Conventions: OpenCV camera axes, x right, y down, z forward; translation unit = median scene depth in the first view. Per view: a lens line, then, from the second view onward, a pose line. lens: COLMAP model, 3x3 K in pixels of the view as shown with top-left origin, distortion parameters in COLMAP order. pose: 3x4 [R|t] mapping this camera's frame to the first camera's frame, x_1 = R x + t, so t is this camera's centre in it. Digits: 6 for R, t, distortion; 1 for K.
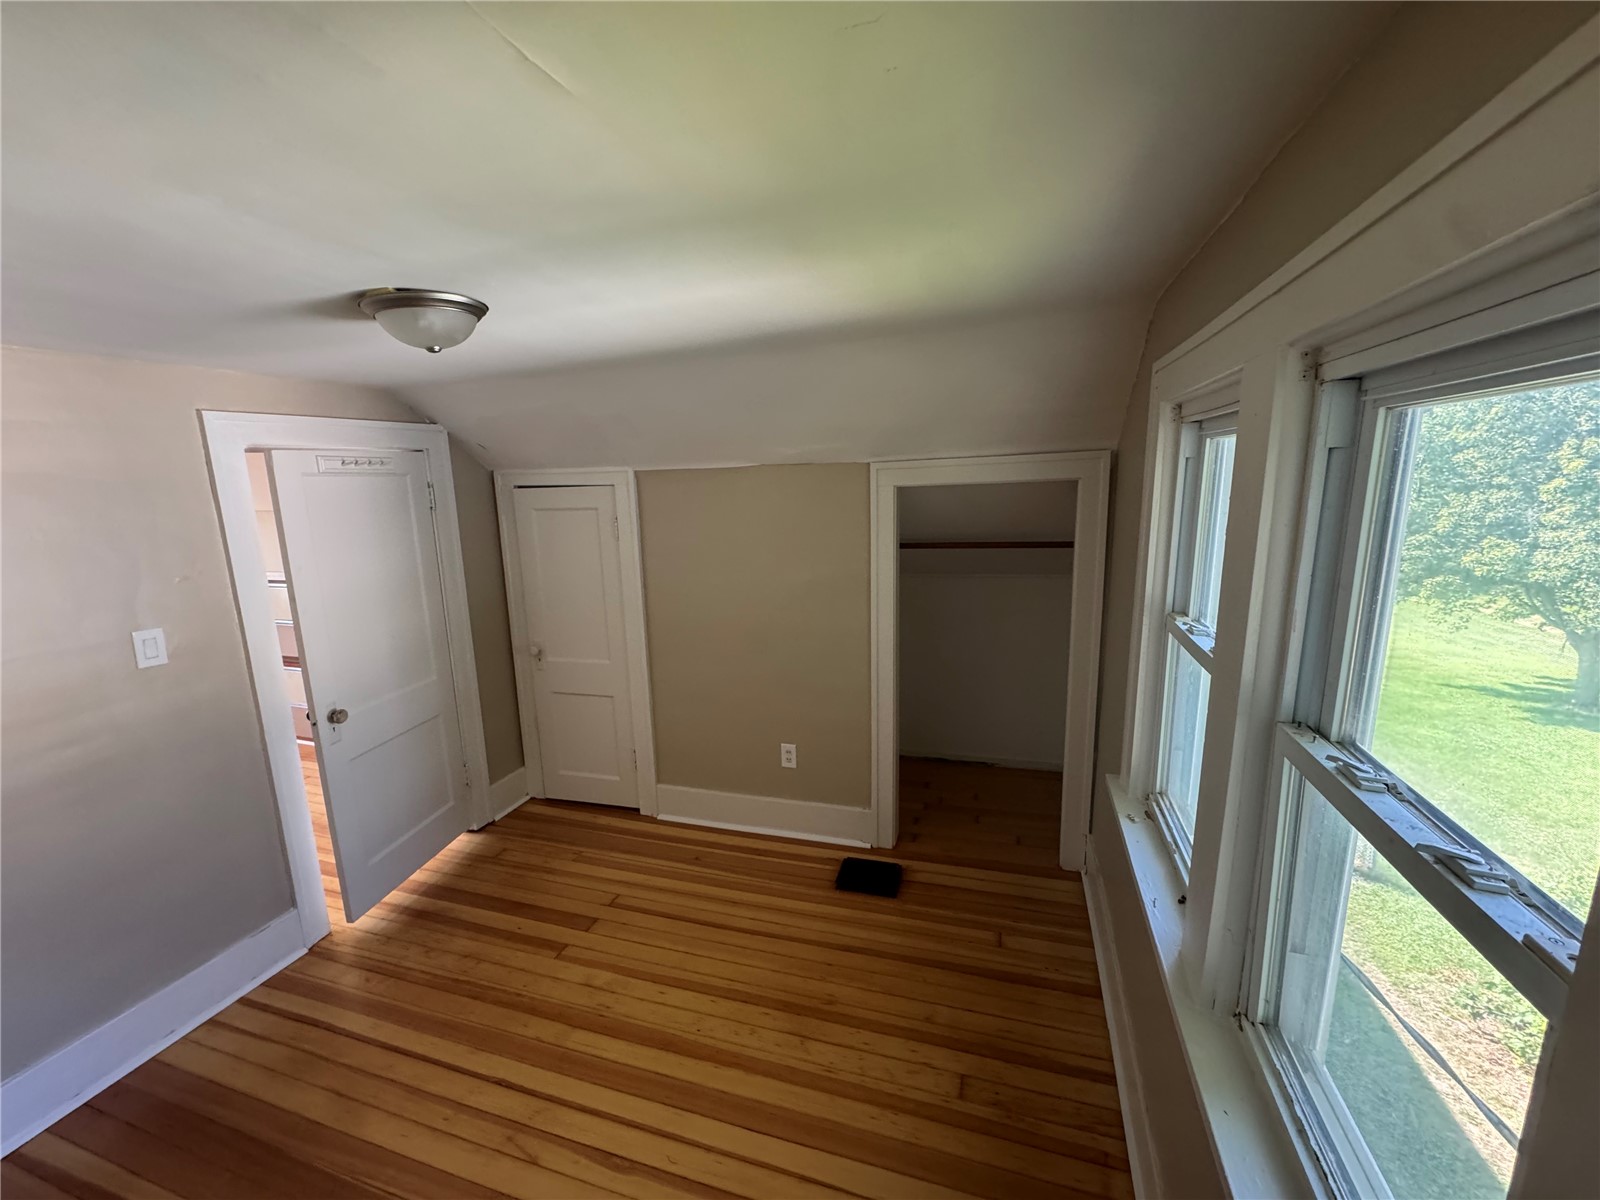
lens RADIAL K [[640.7, 0, 804.1], [0, 640.7, 603.3], [0, 0, 1]] dist [-0.000827, -0.000503]
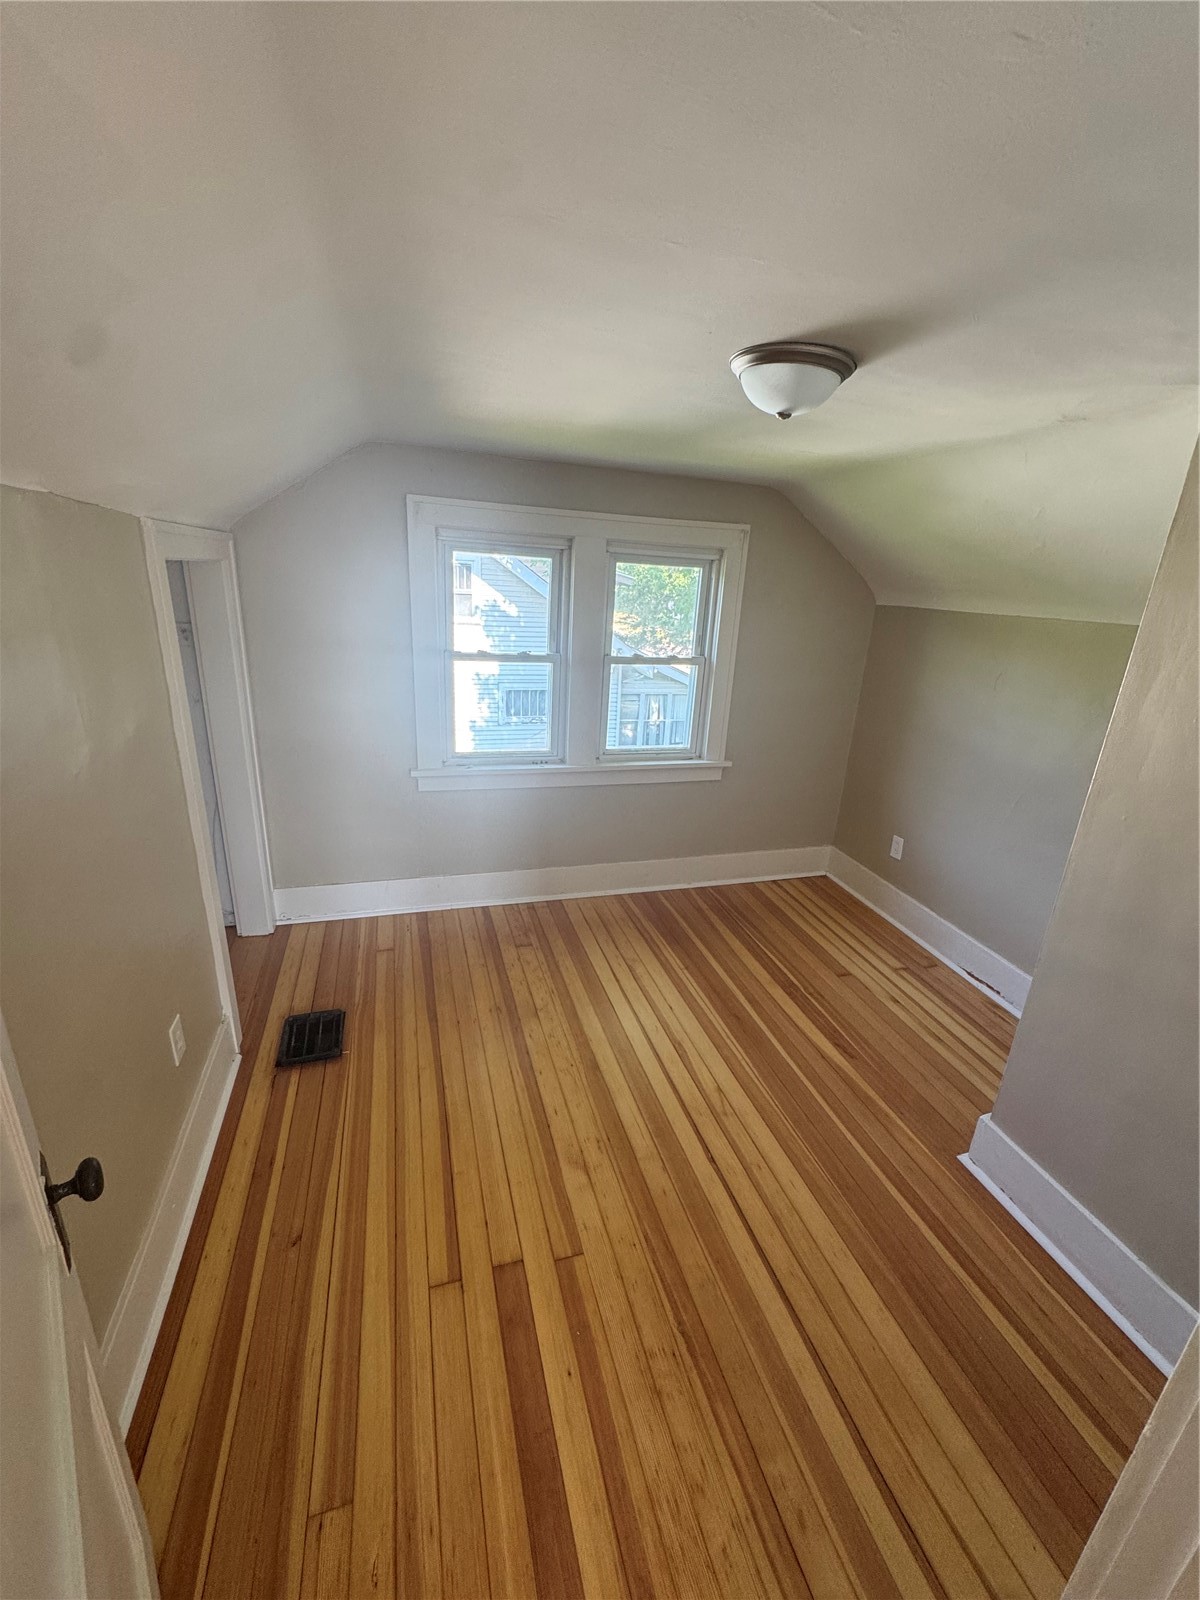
lens RADIAL K [[640.7, 0, 600.5], [0, 640.7, 794.1], [0, 0, 1]] dist [-0.000827, -0.000503]
pose [[-0.572582, -0.259877, 0.777569, -0.872642], [0.119009, 0.912039, 0.392455, -0.201416], [-0.811164, 0.317251, -0.491290, 1.242742]]
